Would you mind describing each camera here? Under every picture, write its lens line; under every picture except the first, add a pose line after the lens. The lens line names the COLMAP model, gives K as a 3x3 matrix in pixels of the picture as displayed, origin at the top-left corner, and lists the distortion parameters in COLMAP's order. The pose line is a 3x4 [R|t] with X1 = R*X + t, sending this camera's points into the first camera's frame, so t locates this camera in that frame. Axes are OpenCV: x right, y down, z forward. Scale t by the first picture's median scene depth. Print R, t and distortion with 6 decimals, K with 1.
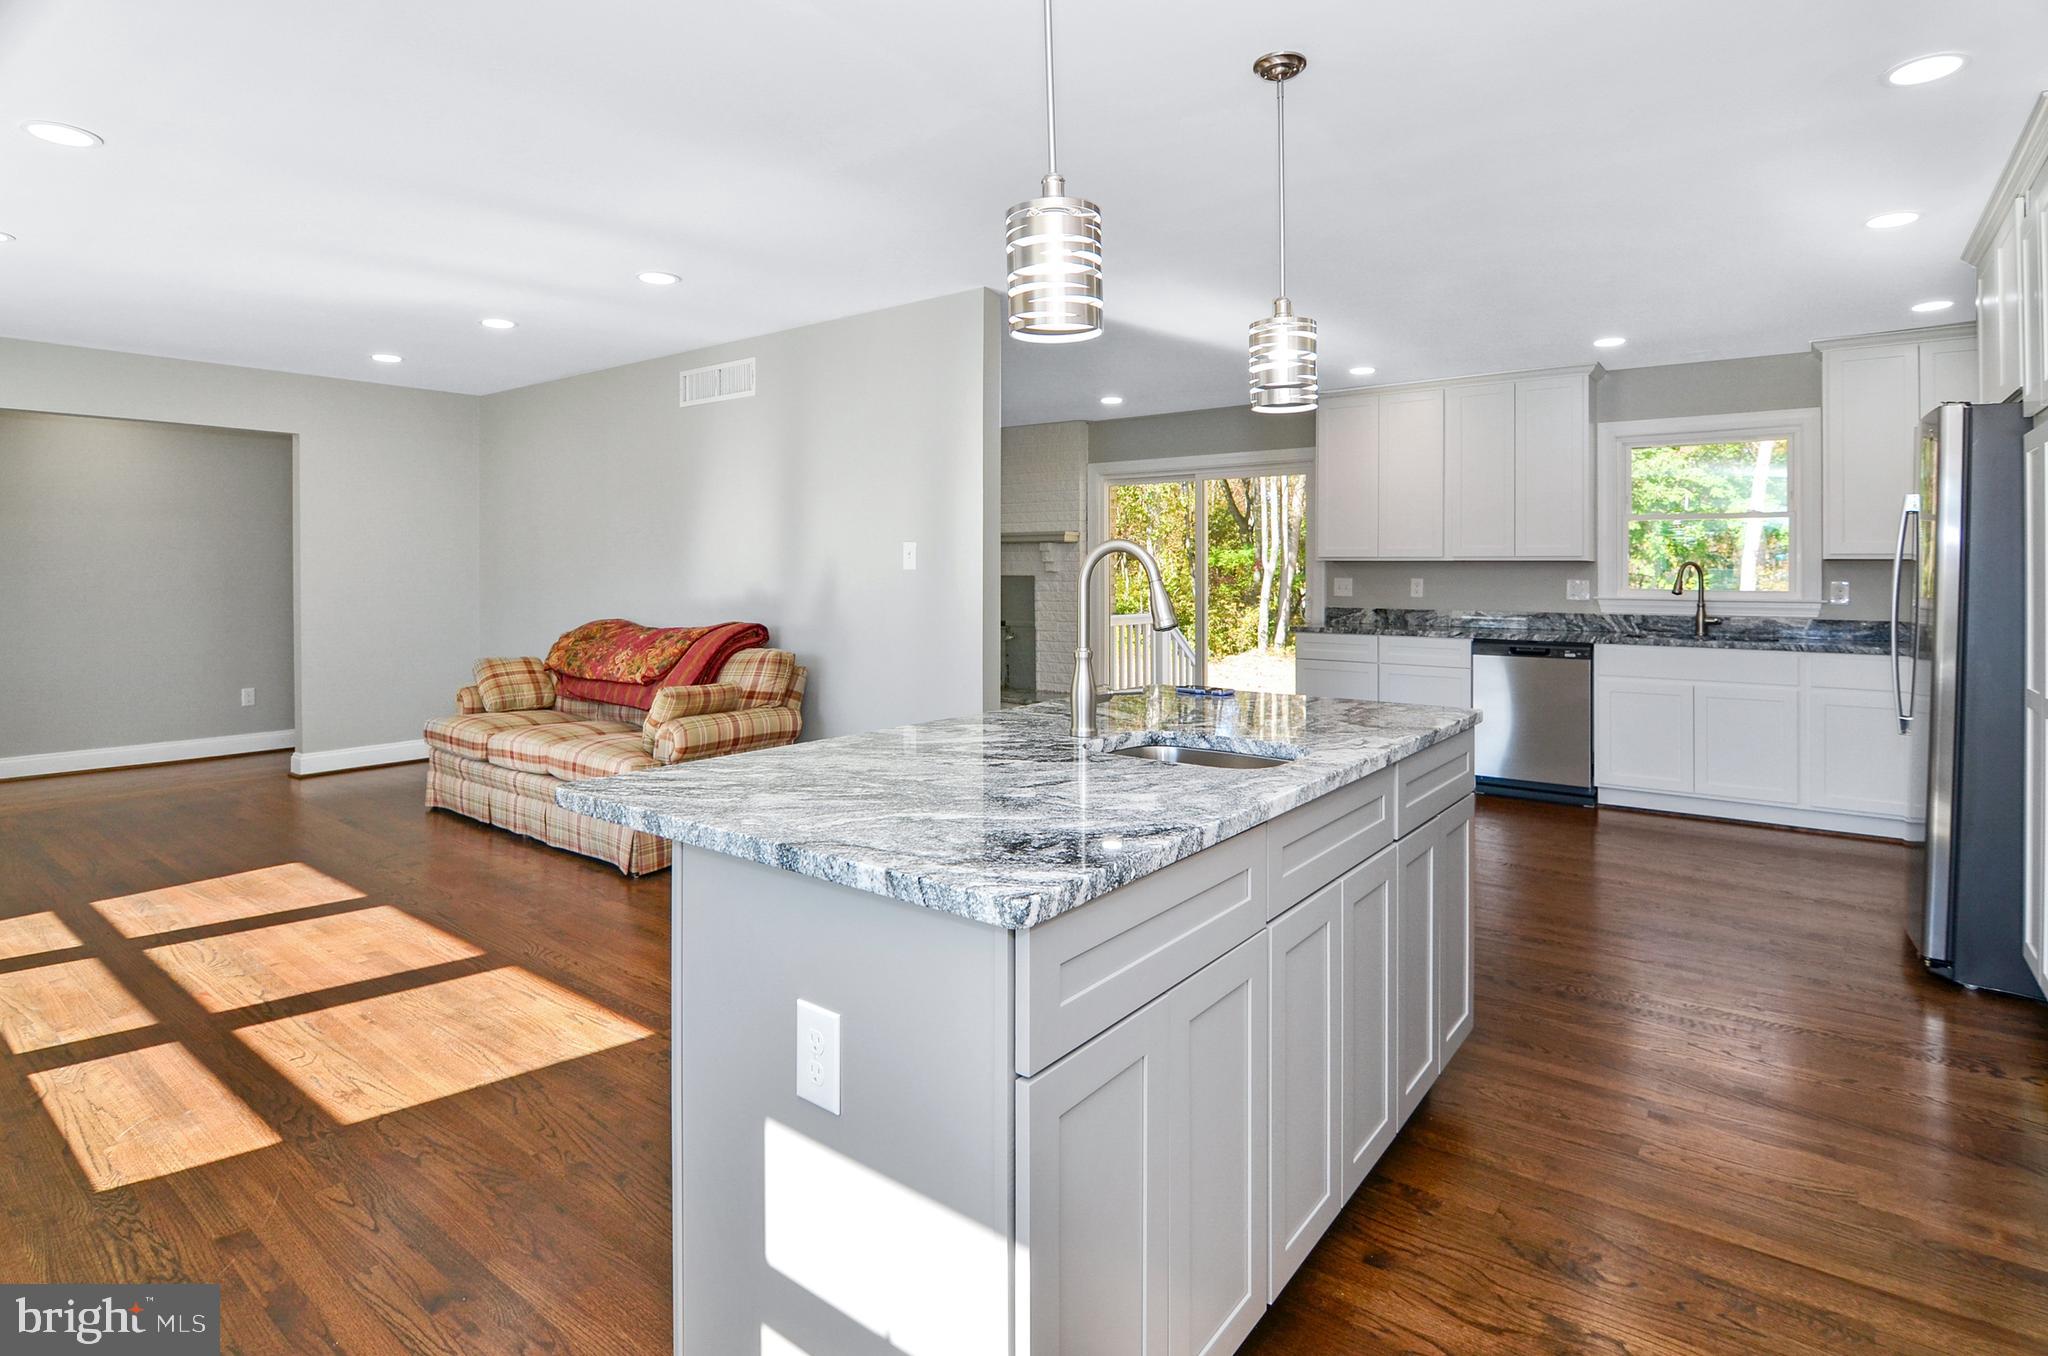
lens RADIAL K [[1024.2, 0, 1029.7], [0, 1024.2, 580.2], [0, 0, 1]] dist [-0.005055, -0.007104]
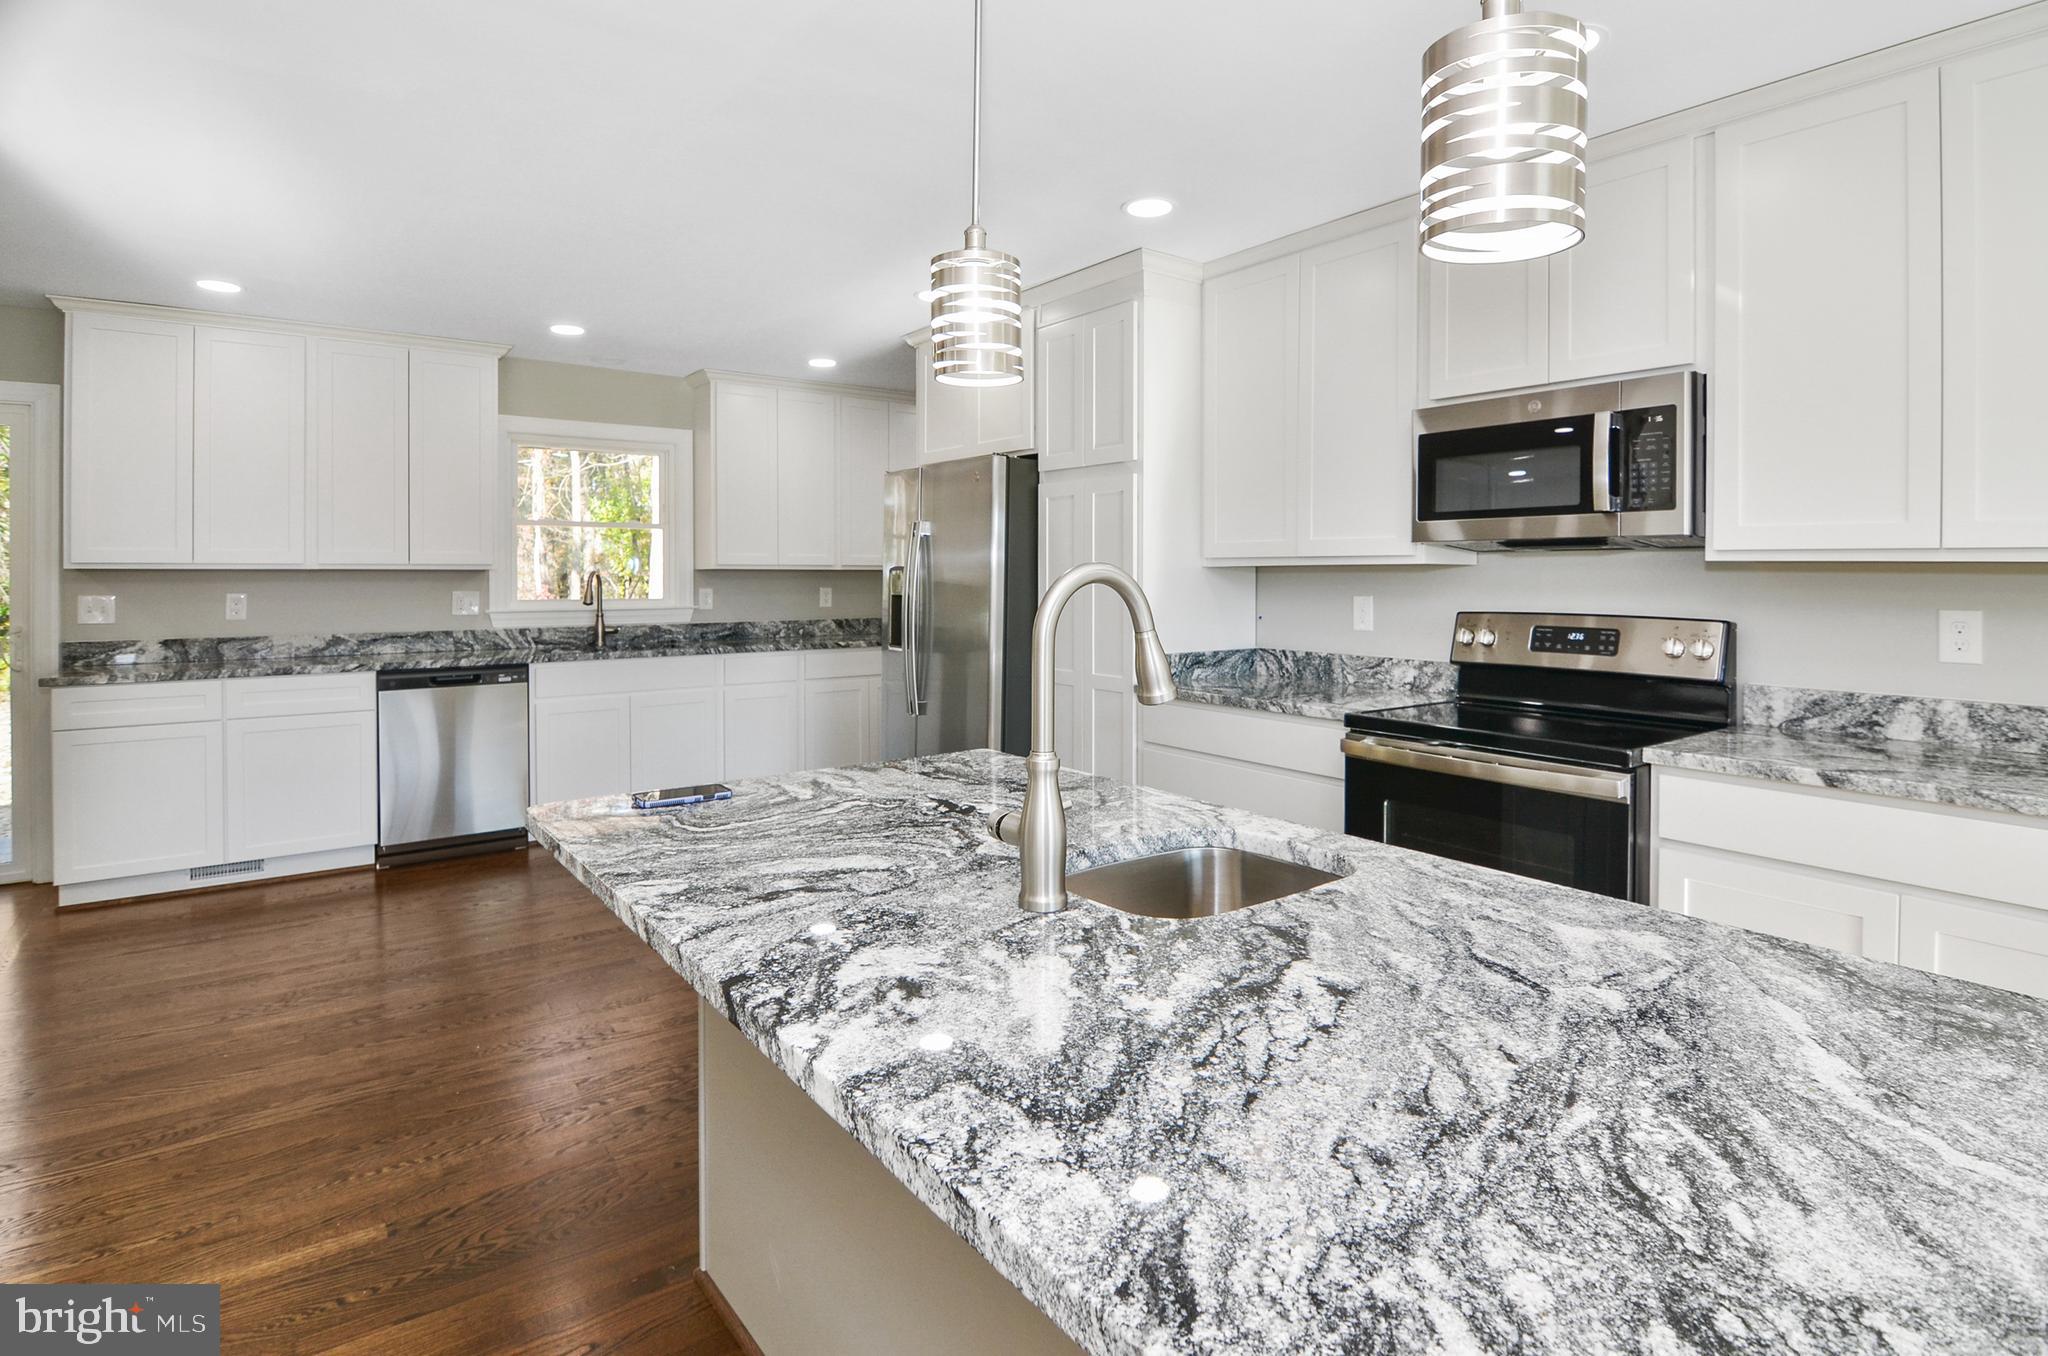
lens RADIAL K [[1024.2, 0, 1047.8], [0, 1024.2, 587.2], [0, 0, 1]] dist [-0.005055, -0.007104]
pose [[0.265614, -0.016123, 0.963945, -0.152613], [0.011354, 0.999843, 0.013594, -0.009314], [-0.964013, 0.007334, 0.265755, 0.268863]]
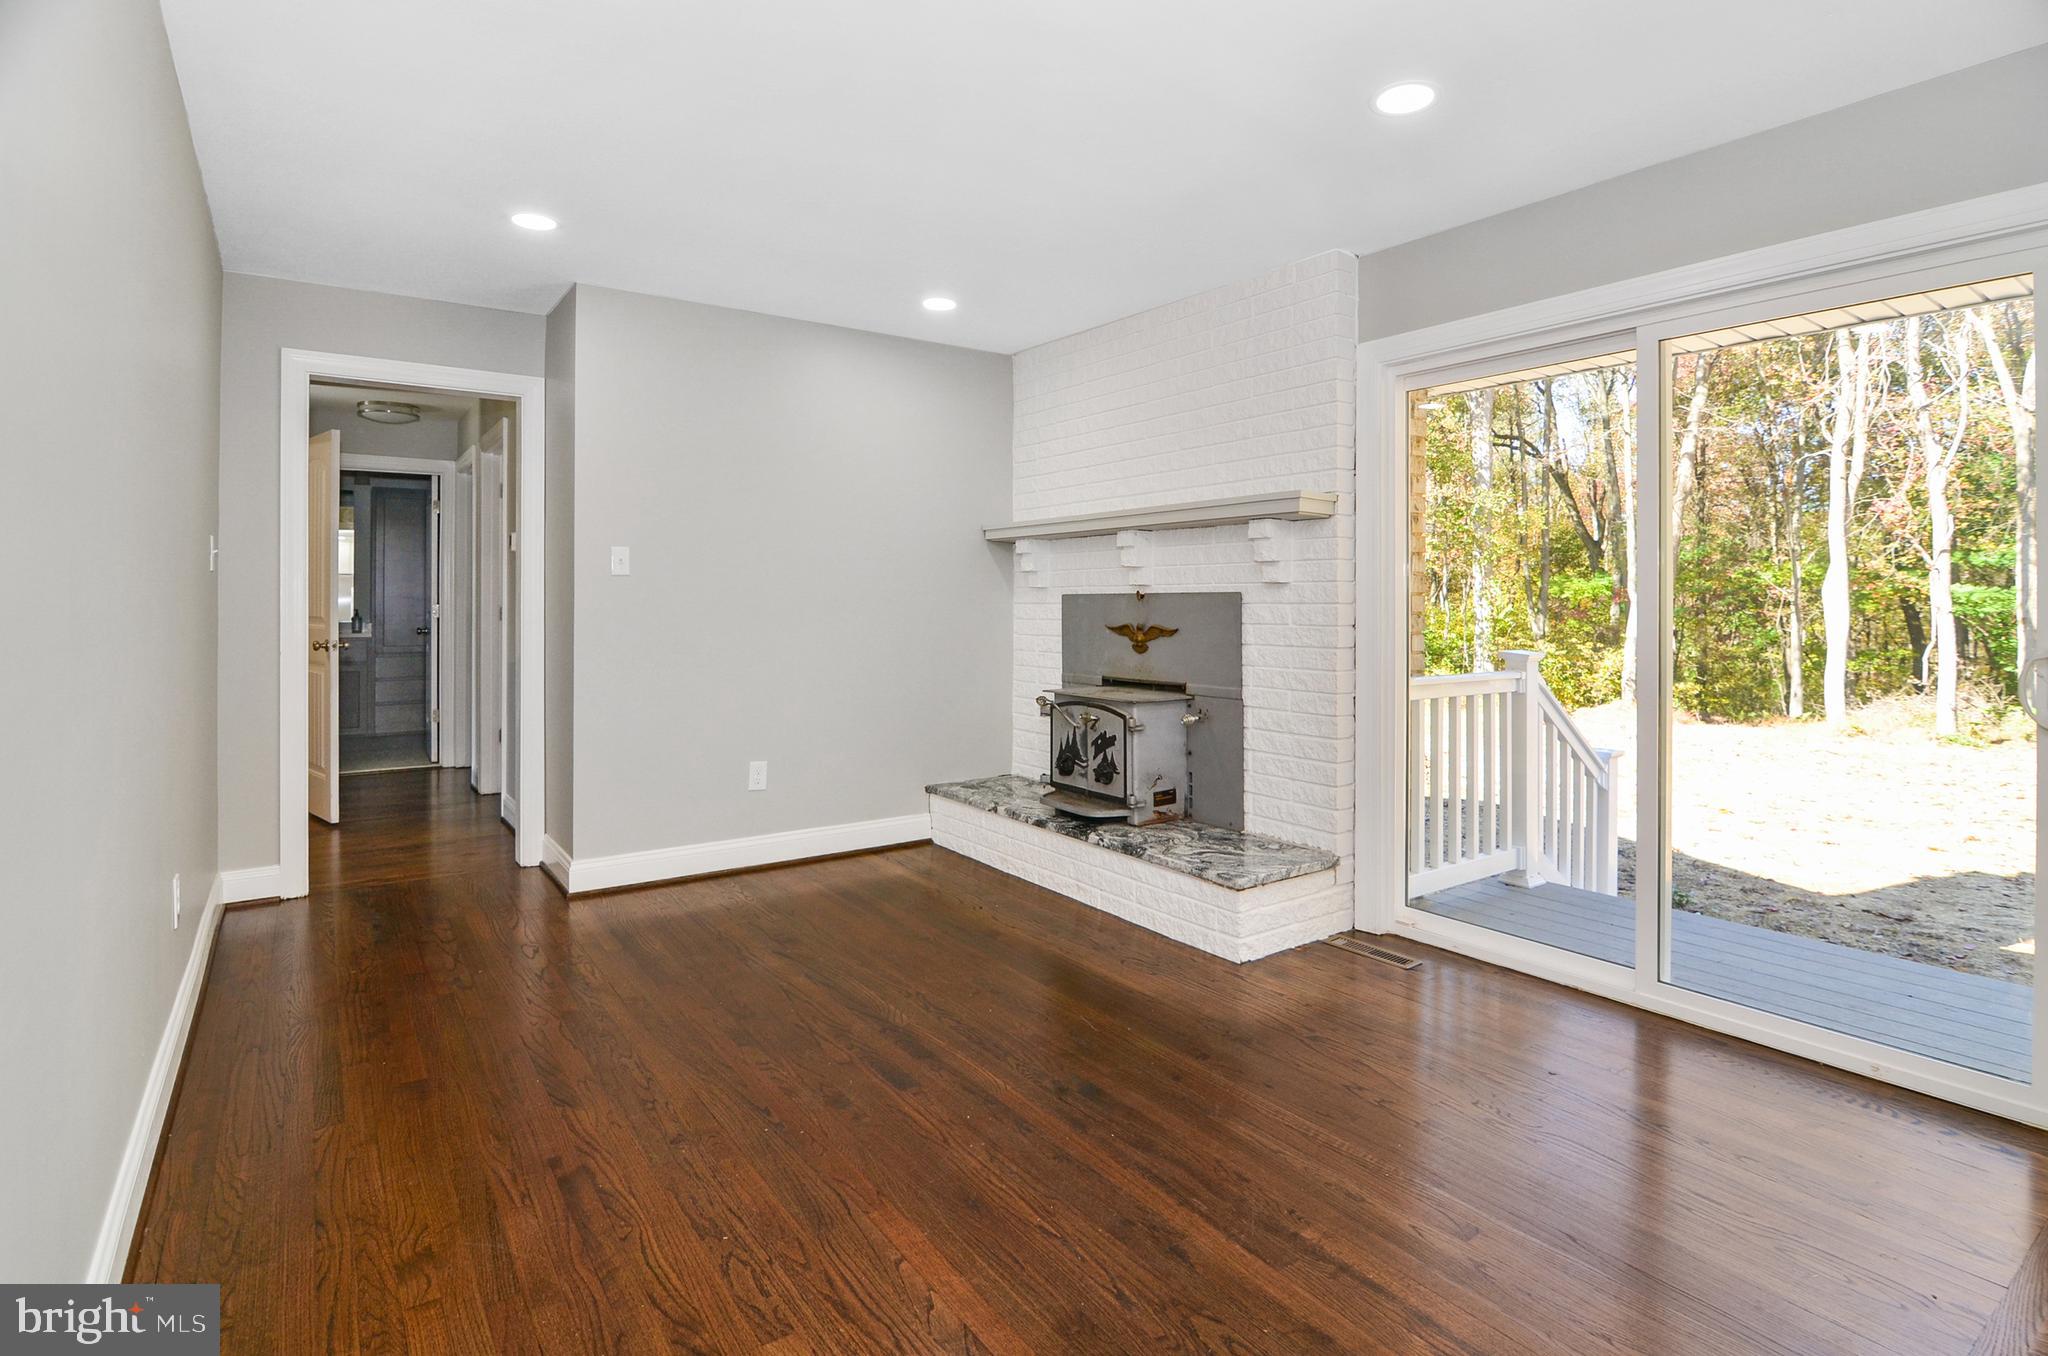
lens RADIAL K [[1024.2, 0, 1041.1], [0, 1024.2, 601.2], [0, 0, 1]] dist [-0.005055, -0.007104]
pose [[0.960089, 0.002308, -0.279684, 0.061579], [-0.005774, 0.999916, -0.011570, 0.007606], [0.279634, 0.012723, 0.960022, 0.653725]]
